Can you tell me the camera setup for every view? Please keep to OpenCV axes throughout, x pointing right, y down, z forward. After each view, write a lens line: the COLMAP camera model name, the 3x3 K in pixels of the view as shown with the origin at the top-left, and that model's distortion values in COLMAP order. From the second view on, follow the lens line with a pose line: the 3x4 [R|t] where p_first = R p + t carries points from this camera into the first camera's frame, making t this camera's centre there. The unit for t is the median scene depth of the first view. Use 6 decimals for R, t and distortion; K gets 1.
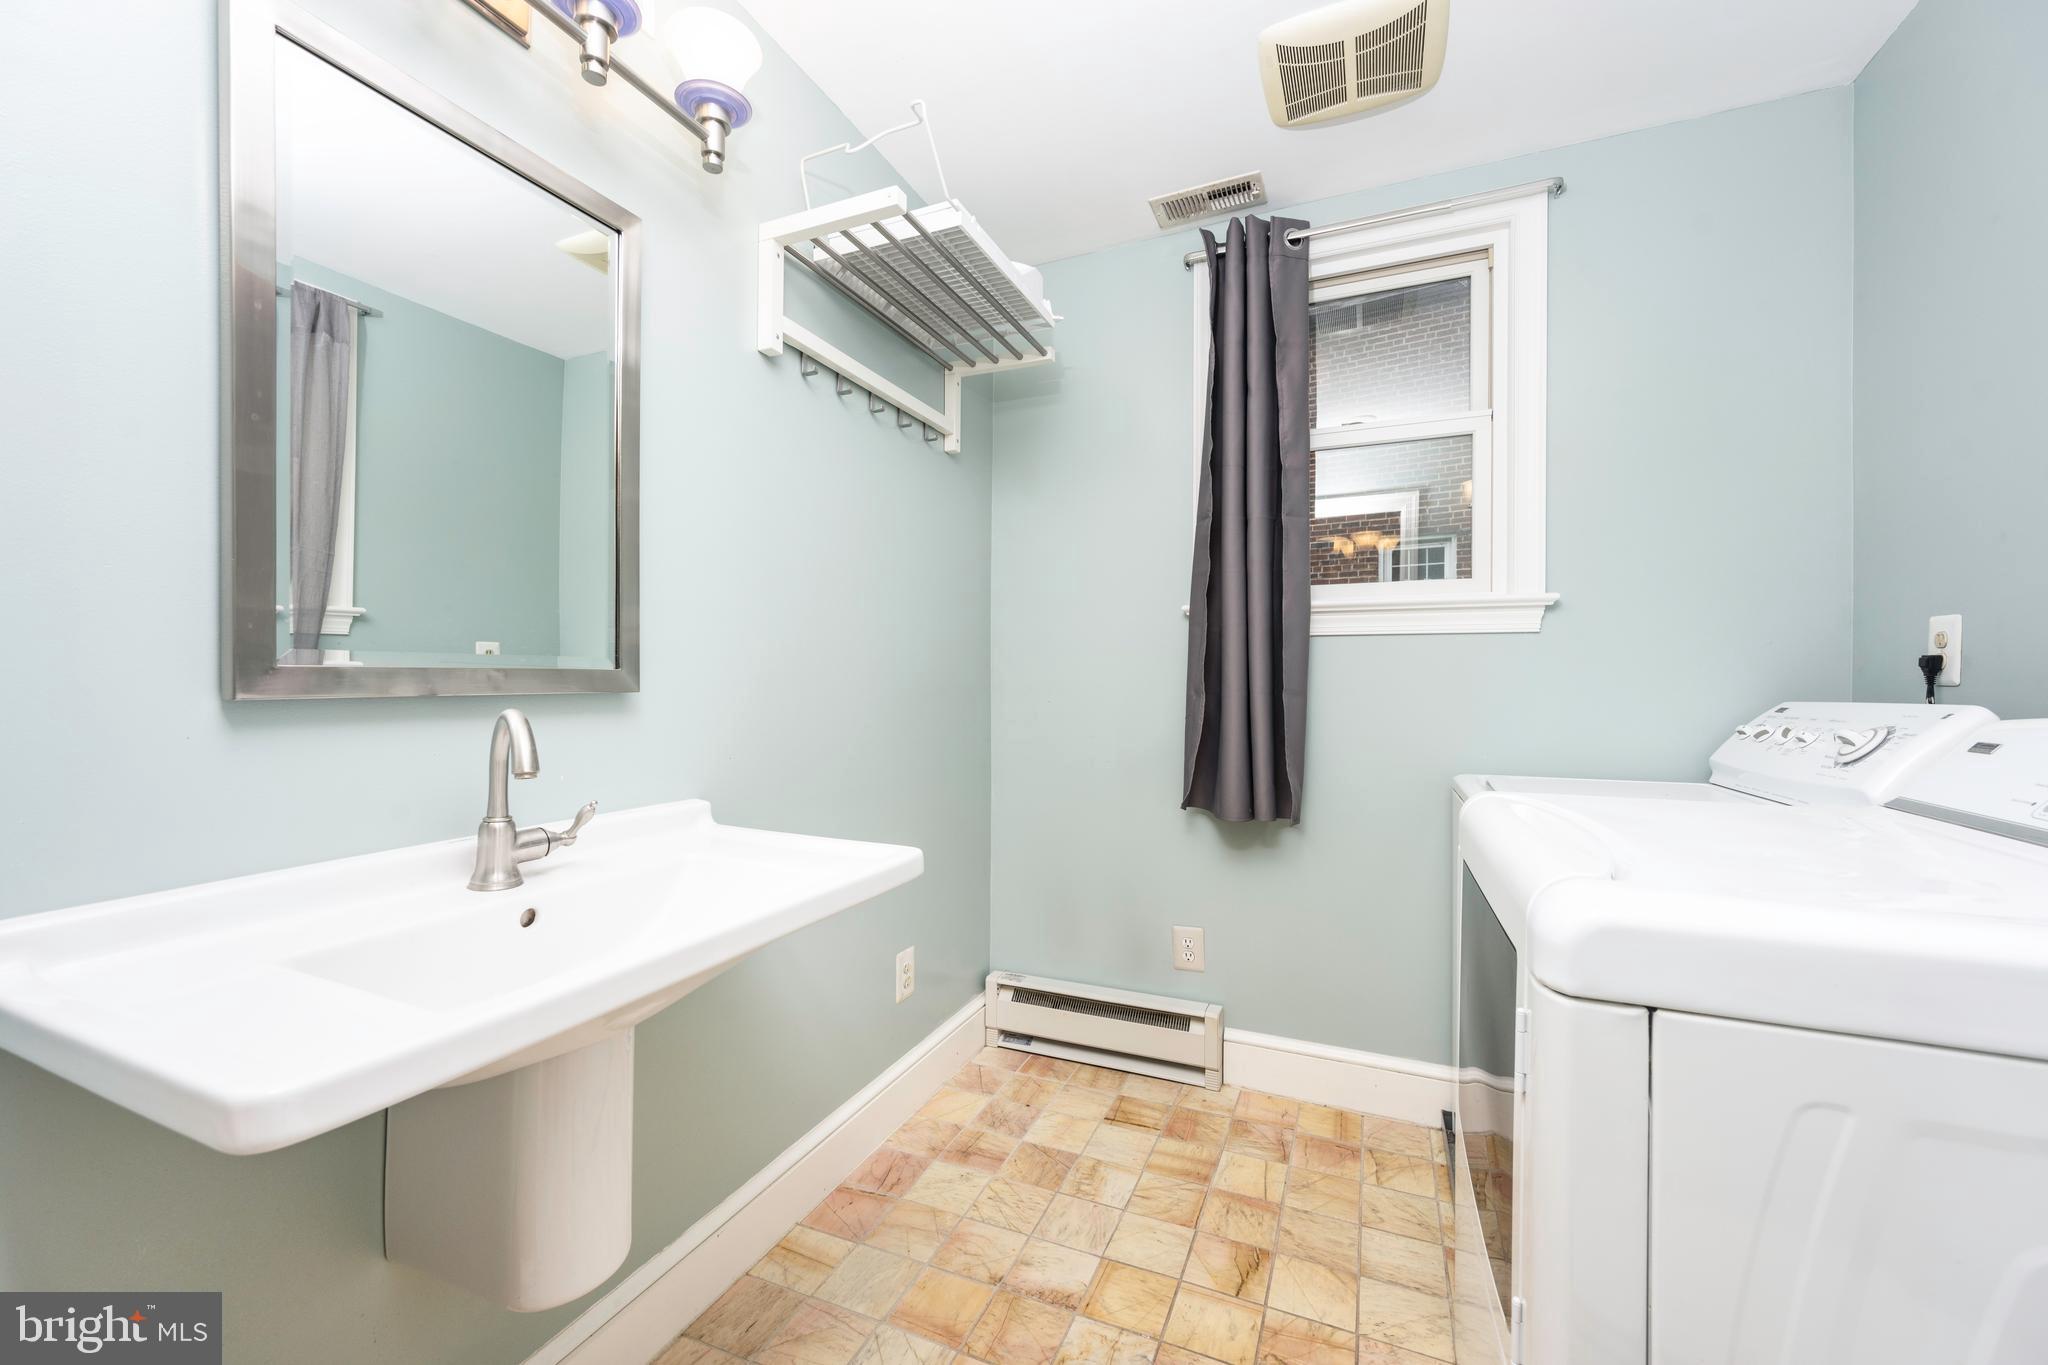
lens RADIAL K [[803.6, 0, 1021.3], [0, 803.6, 684.6], [0, 0, 1]] dist [0.000490, -0.000210]
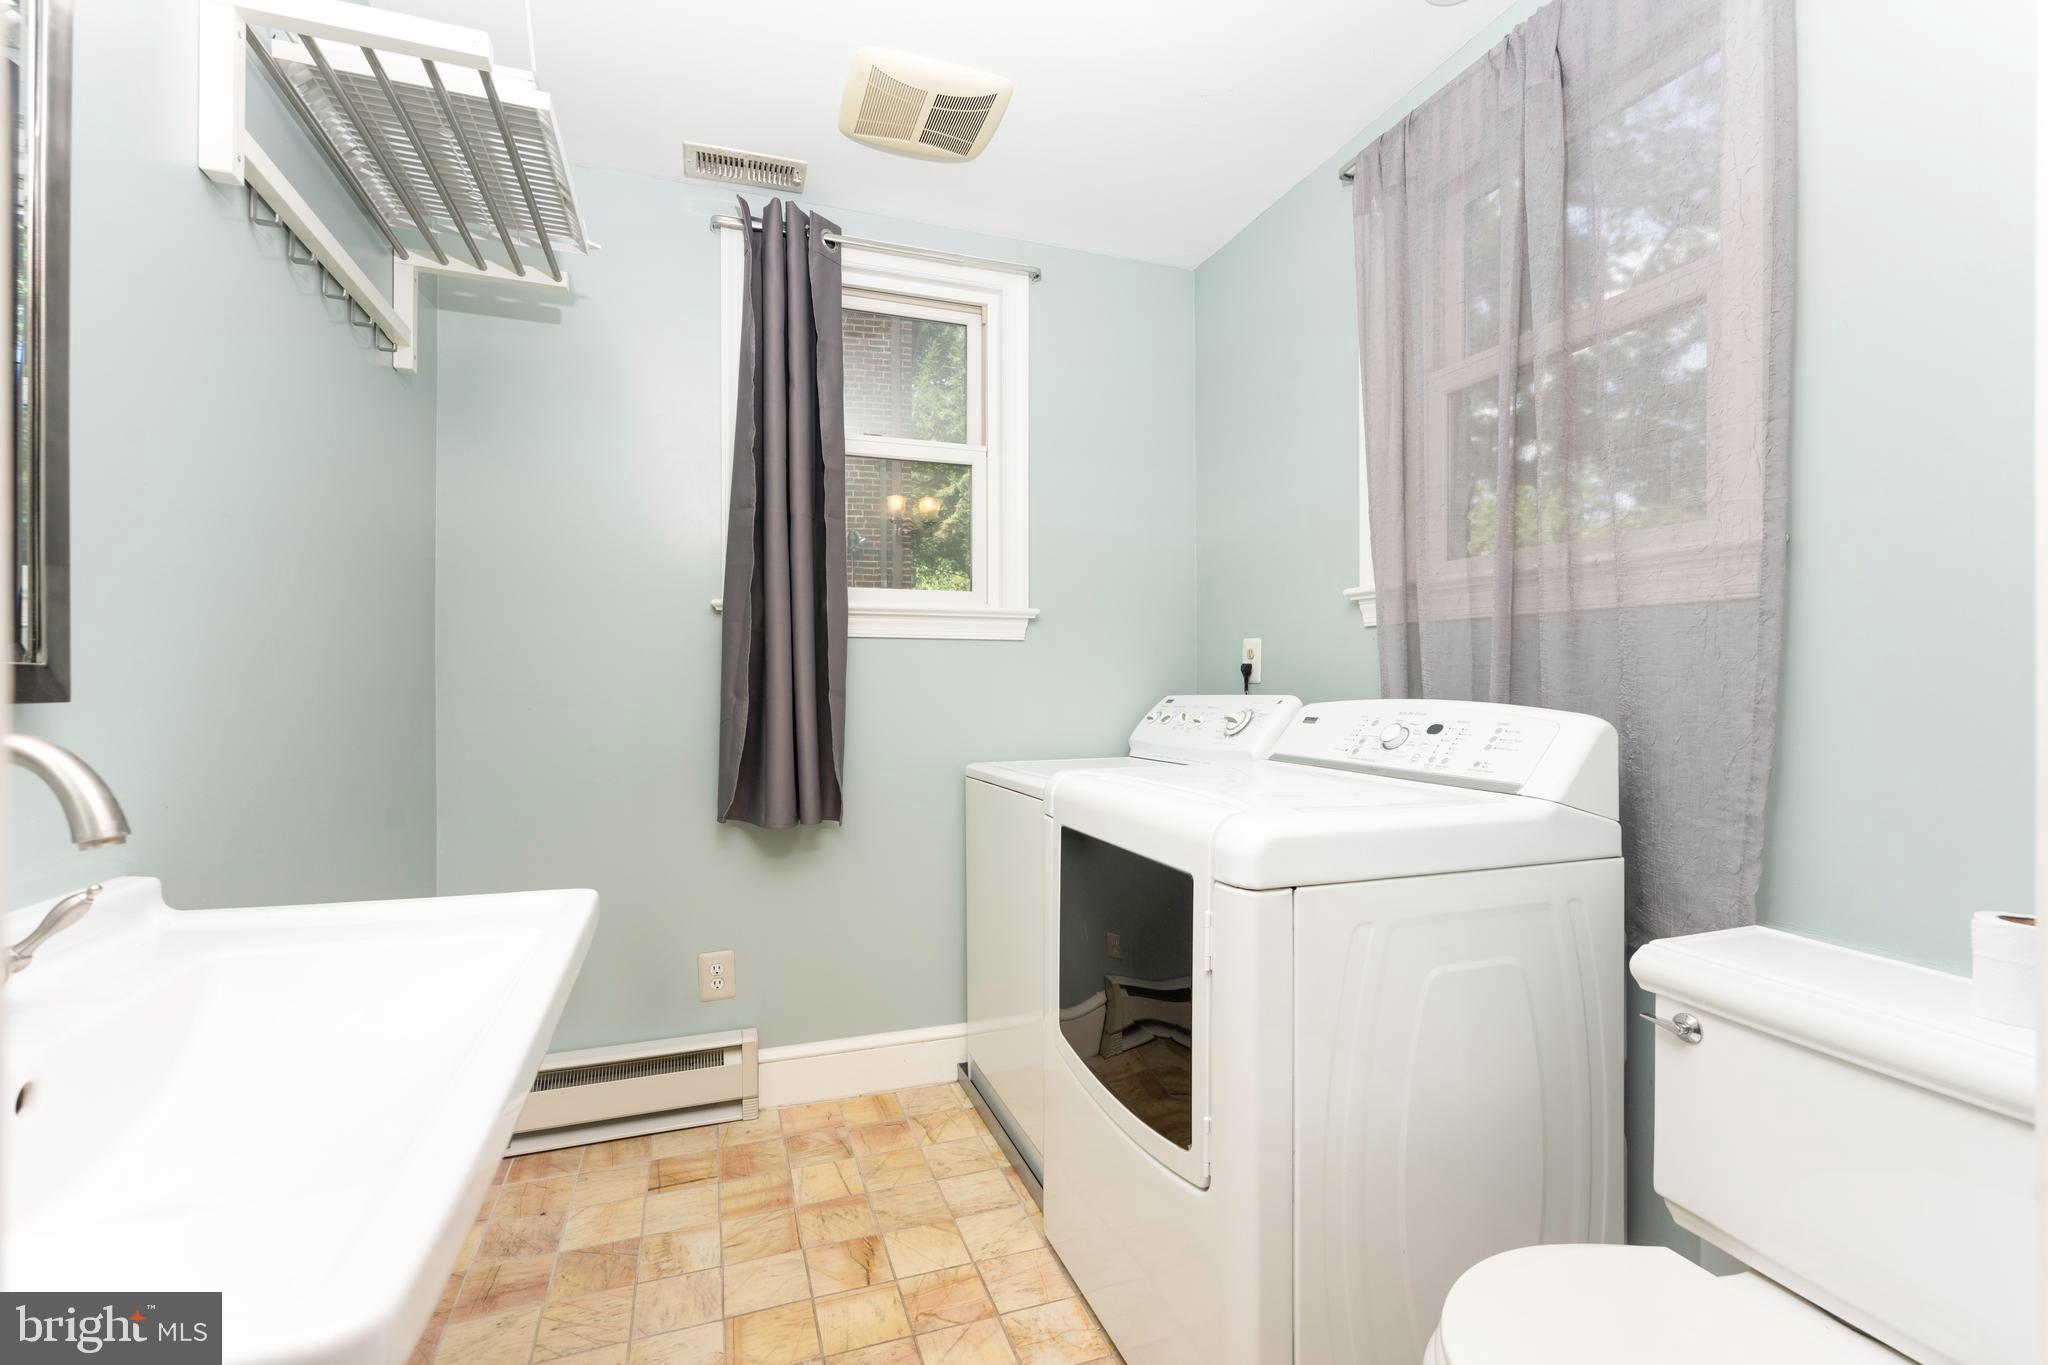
lens RADIAL K [[893.0, 0, 1017.2], [0, 893.0, 685.1], [0, 0, 1]] dist [-0.001980, -0.000242]
pose [[0.731575, -0.005252, 0.681741, -0.271214], [0.006478, 0.999979, 0.000752, 0.000552], [-0.681730, 0.003866, 0.731593, 0.030697]]
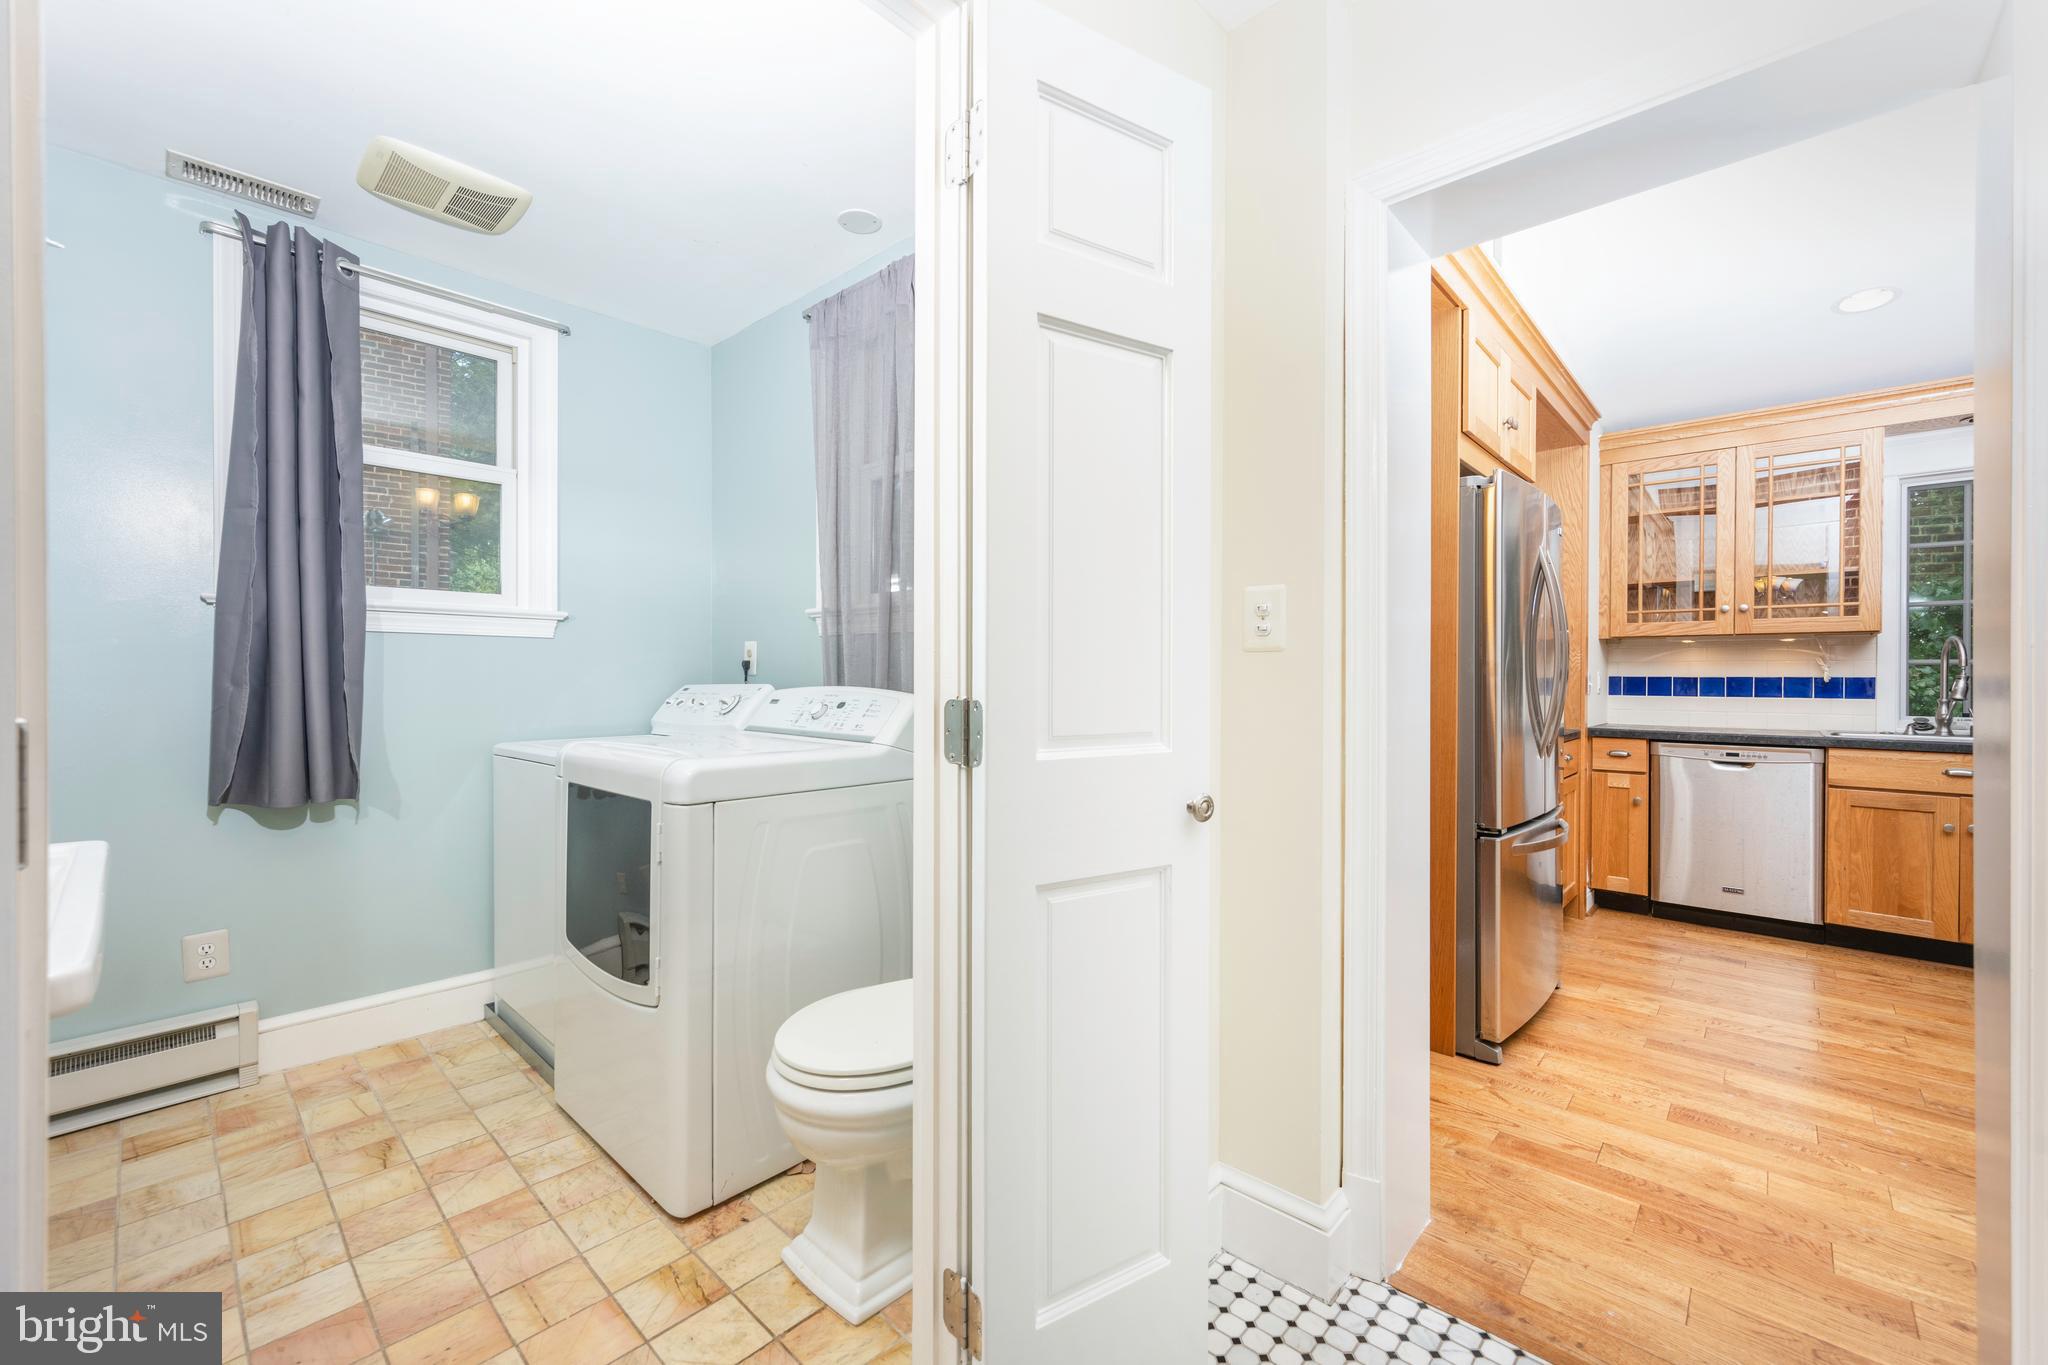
lens RADIAL K [[826.3, 0, 1017.8], [0, 826.3, 679.5], [0, 0, 1]] dist [-0.000150, 0.000622]
pose [[0.334791, -0.005174, 0.942278, -0.451616], [0.001541, 0.999987, 0.004944, 0.002114], [-0.942291, -0.000203, 0.334794, -0.258900]]
